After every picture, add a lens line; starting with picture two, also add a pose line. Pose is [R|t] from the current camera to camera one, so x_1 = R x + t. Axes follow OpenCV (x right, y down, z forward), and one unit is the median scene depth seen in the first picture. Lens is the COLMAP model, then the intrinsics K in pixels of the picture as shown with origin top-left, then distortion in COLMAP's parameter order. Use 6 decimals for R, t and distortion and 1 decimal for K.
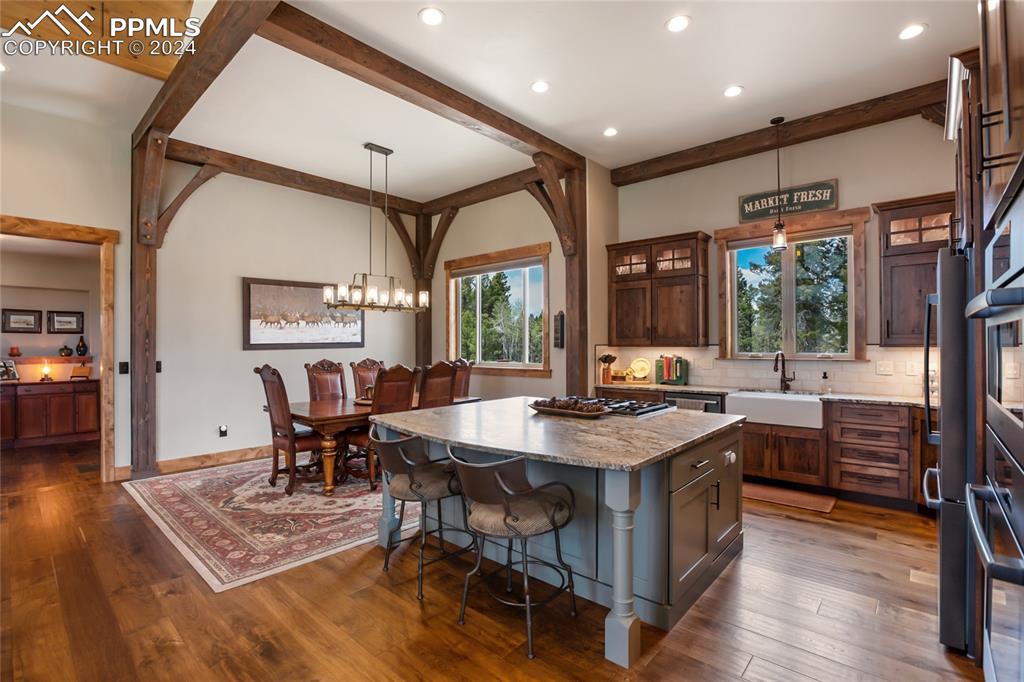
lens RADIAL K [[477.0, 0, 489.8], [0, 477.0, 344.7], [0, 0, 1]] dist [-0.054684, 0.022076]
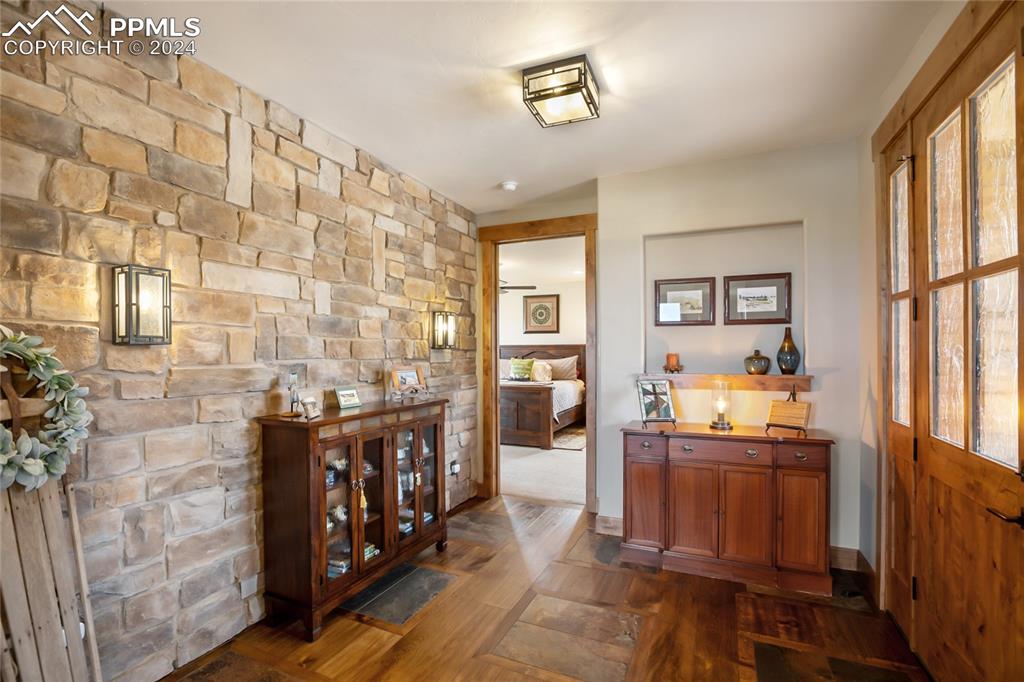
lens RADIAL K [[467.7, 0, 510.6], [0, 467.7, 351.9], [0, 0, 1]] dist [-0.052066, 0.016864]
pose [[0.329208, -0.000622, -0.944257, -0.705448], [0.004583, 0.999989, 0.000939, 0.002497], [0.944246, -0.004637, 0.329207, 0.771609]]
